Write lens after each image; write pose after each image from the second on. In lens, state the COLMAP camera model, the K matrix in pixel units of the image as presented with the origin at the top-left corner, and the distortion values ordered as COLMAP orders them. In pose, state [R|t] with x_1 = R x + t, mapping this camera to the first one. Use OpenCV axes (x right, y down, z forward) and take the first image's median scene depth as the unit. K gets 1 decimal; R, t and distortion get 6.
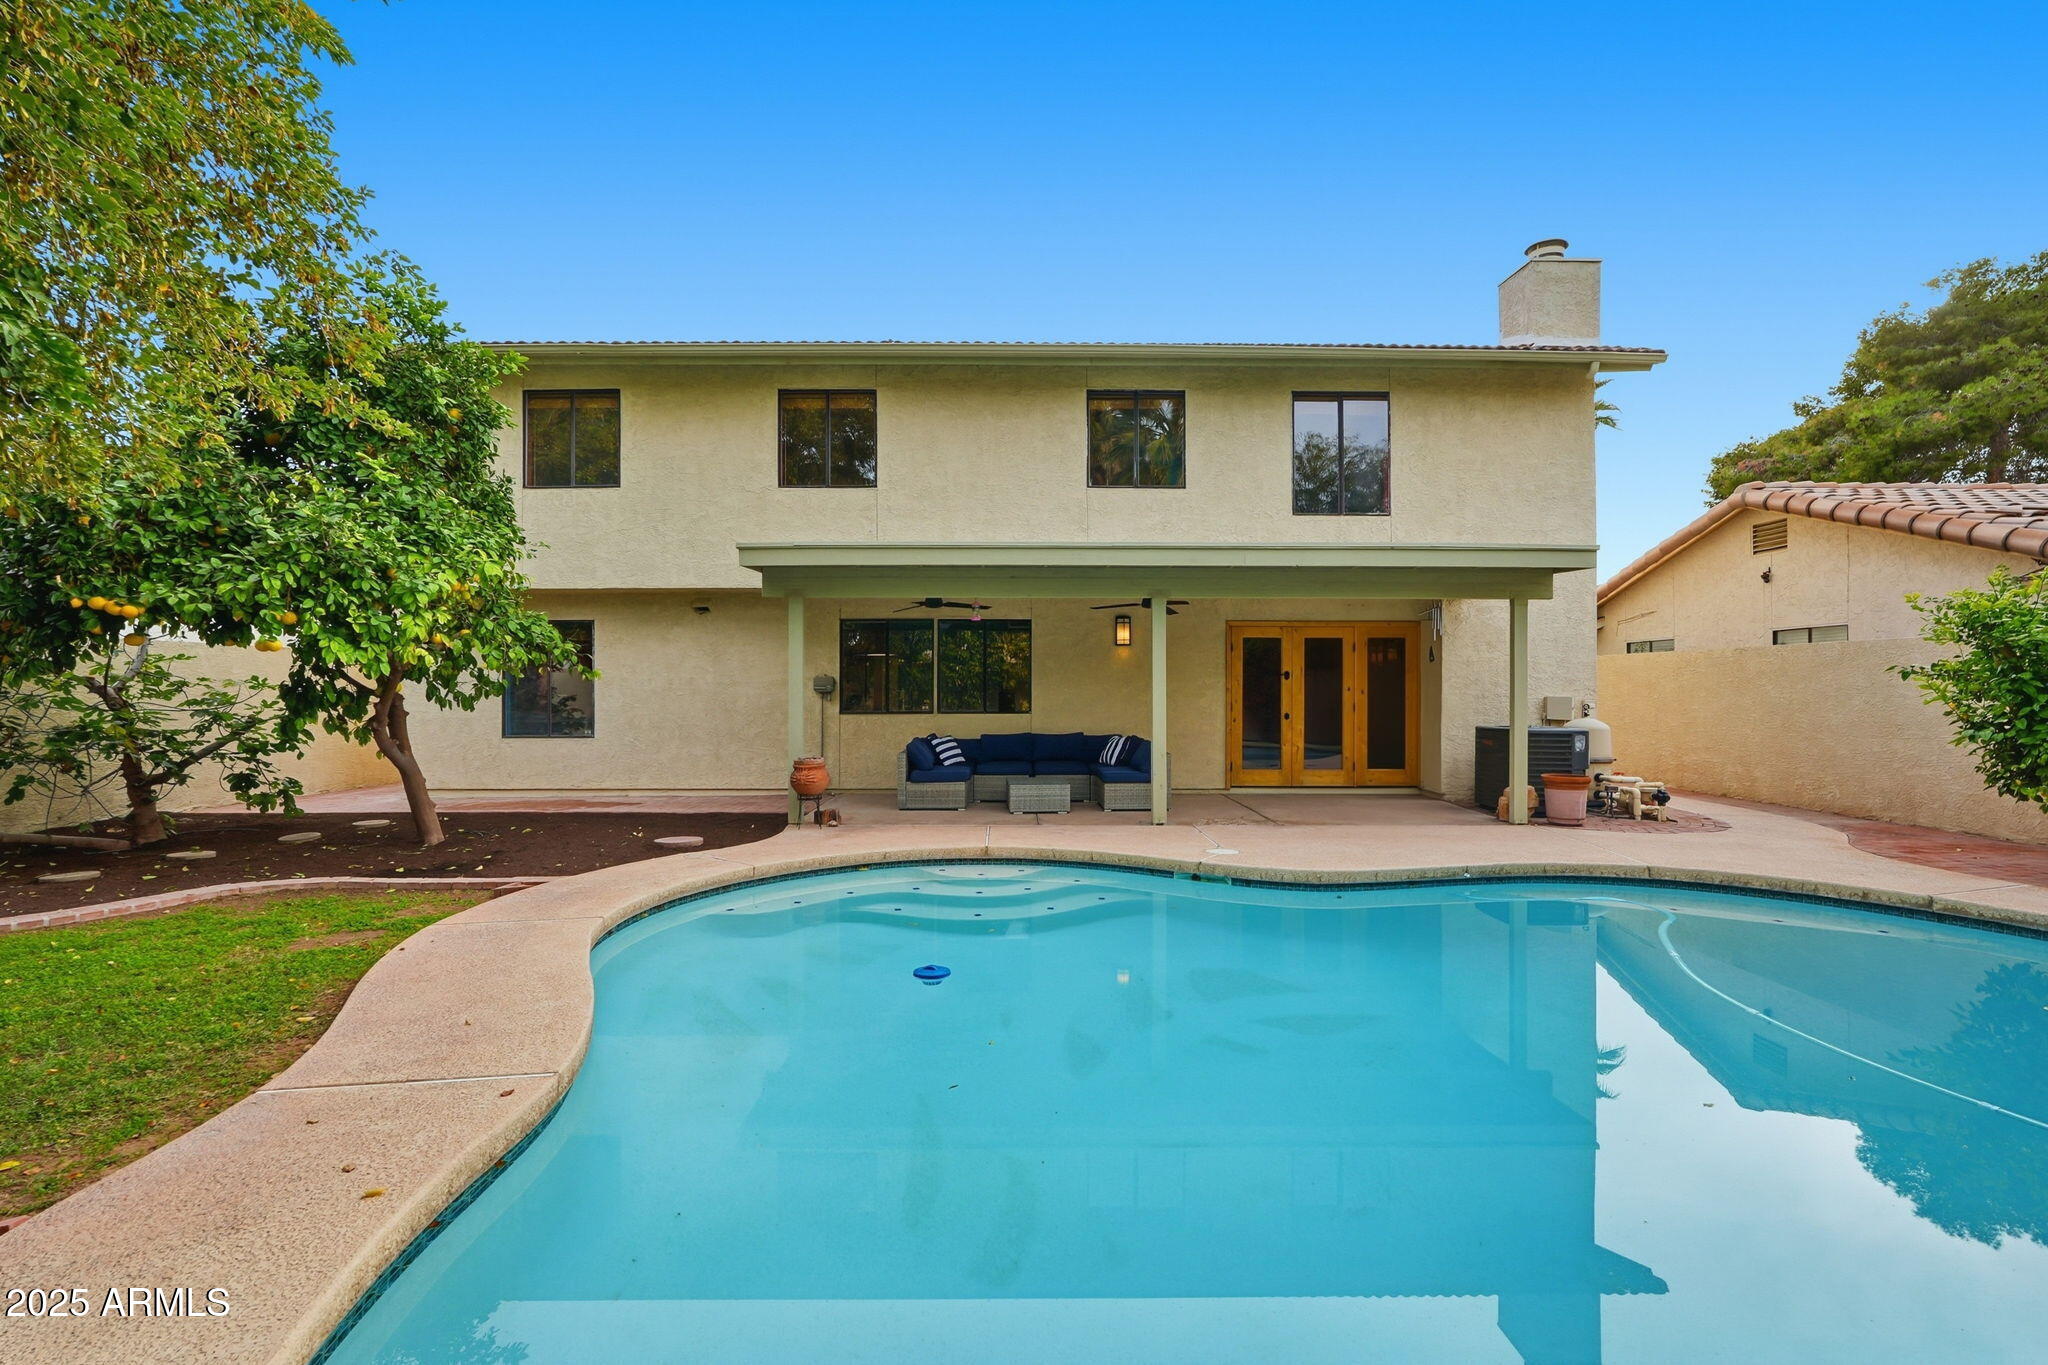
lens RADIAL K [[893.7, 0, 1059.8], [0, 893.7, 701.9], [0, 0, 1]] dist [-0.004949, 0.002103]
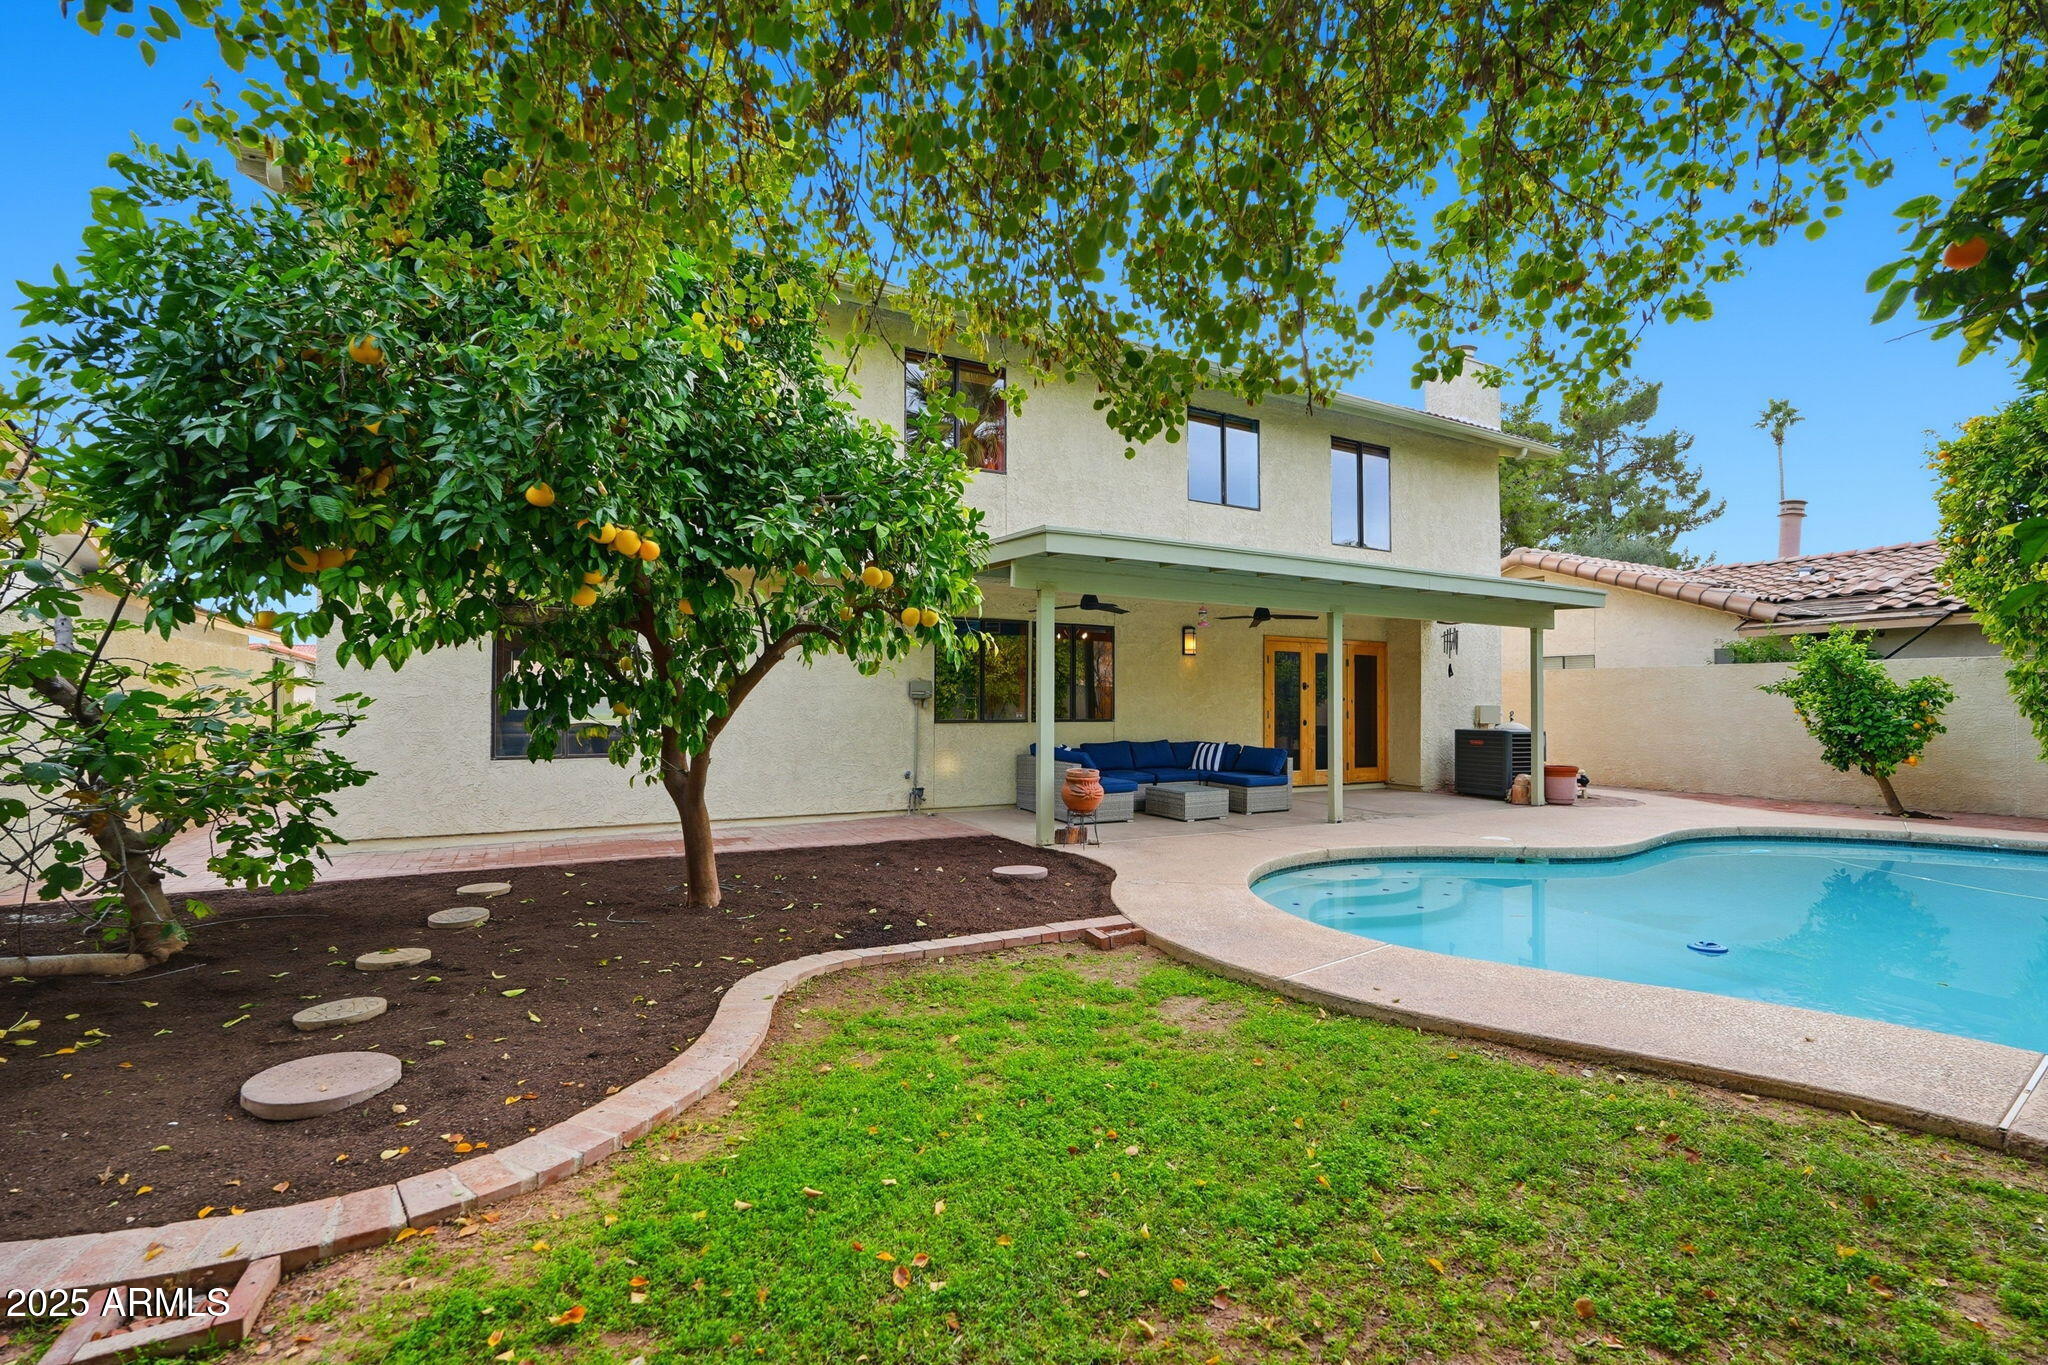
lens RADIAL K [[893.7, 0, 1036.5], [0, 893.7, 681.7], [0, 0, 1]] dist [-0.004949, 0.002103]
pose [[0.885311, 0.014827, 0.464763, -0.595094], [0.002377, 0.999334, -0.036407, 0.005065], [-0.464993, 0.033336, 0.884686, 0.174428]]
